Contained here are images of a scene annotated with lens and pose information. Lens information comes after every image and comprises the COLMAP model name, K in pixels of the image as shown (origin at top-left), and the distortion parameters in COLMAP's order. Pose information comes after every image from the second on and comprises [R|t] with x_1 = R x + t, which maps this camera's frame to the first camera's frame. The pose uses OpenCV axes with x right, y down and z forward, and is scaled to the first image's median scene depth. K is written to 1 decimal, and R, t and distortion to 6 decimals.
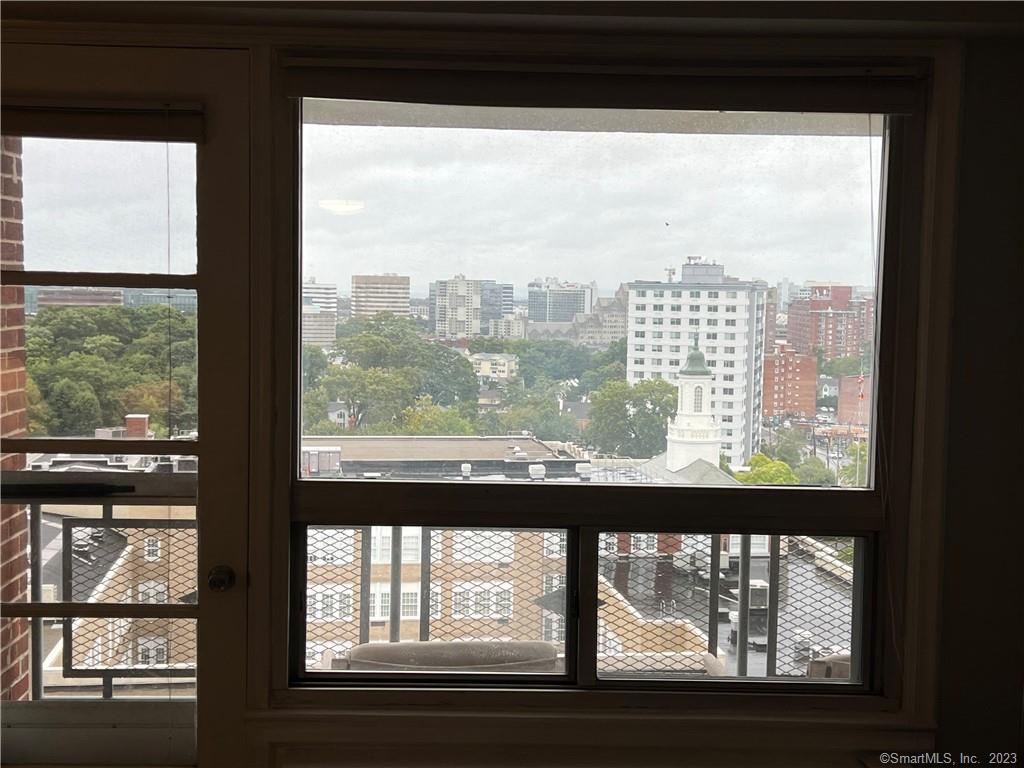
lens RADIAL K [[1307.9, 0, 503.9], [0, 1307.9, 385.6], [0, 0, 1]] dist [0.063207, 0.000000]
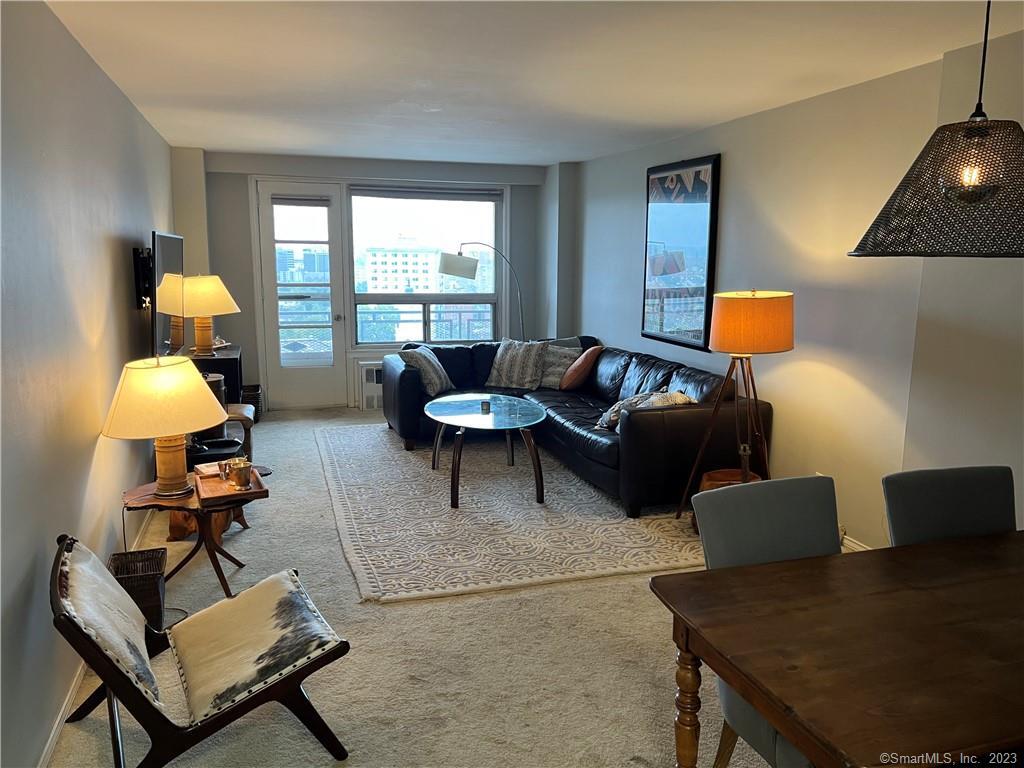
lens RADIAL K [[770.2, 0, 510.4], [0, 770.2, 378.2], [0, 0, 1]] dist [0.046174, -0.067043]
pose [[0.960400, -0.050633, 0.273987, -0.362613], [0.026452, 0.995477, 0.091241, 0.129252], [-0.277368, -0.080380, 0.957395, -1.411515]]
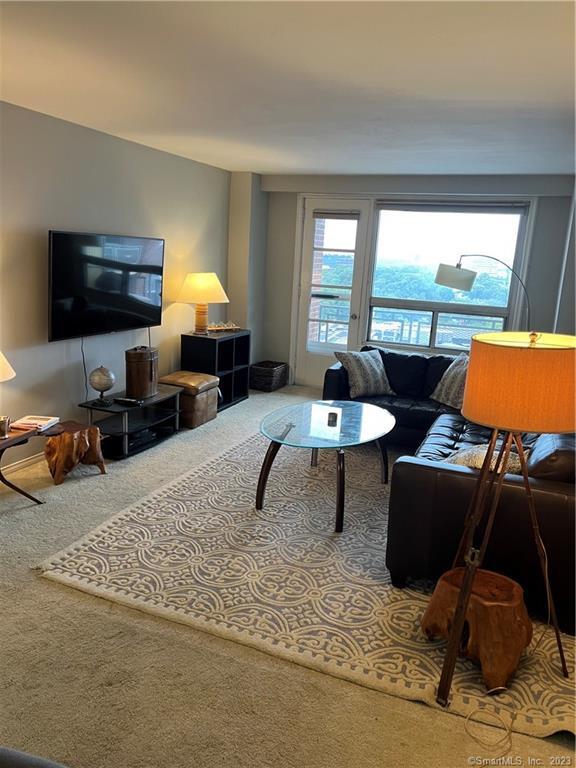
lens RADIAL K [[577.6, 0, 283.5], [0, 577.6, 379.3], [0, 0, 1]] dist [0.046174, -0.067043]
pose [[0.919137, 0.117488, -0.376009, 0.351666], [-0.068698, 0.987669, 0.140679, 0.095459], [0.387901, -0.103472, 0.915875, -0.994180]]
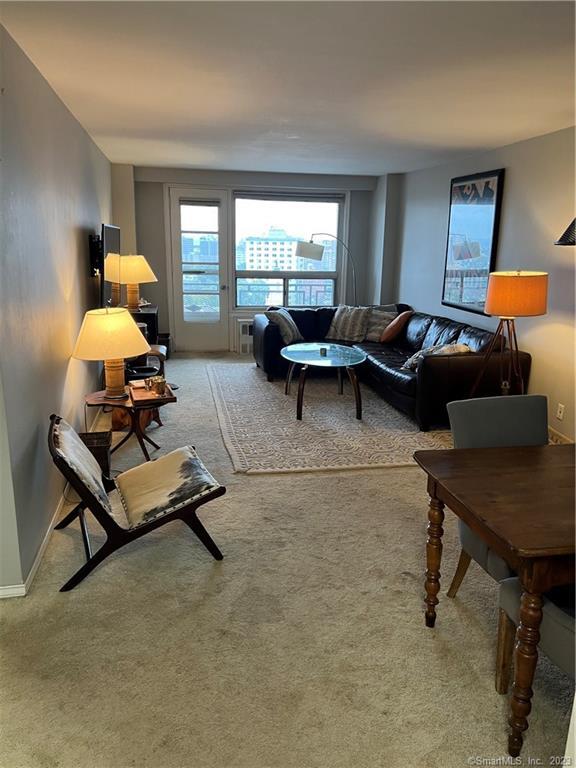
lens RADIAL K [[577.6, 0, 287.2], [0, 577.6, 383.0], [0, 0, 1]] dist [0.046174, -0.067043]
pose [[0.985724, -0.035202, 0.164647, -0.367498], [0.007371, 0.985984, 0.166675, 0.139986], [-0.168207, -0.163082, 0.972168, -1.525689]]
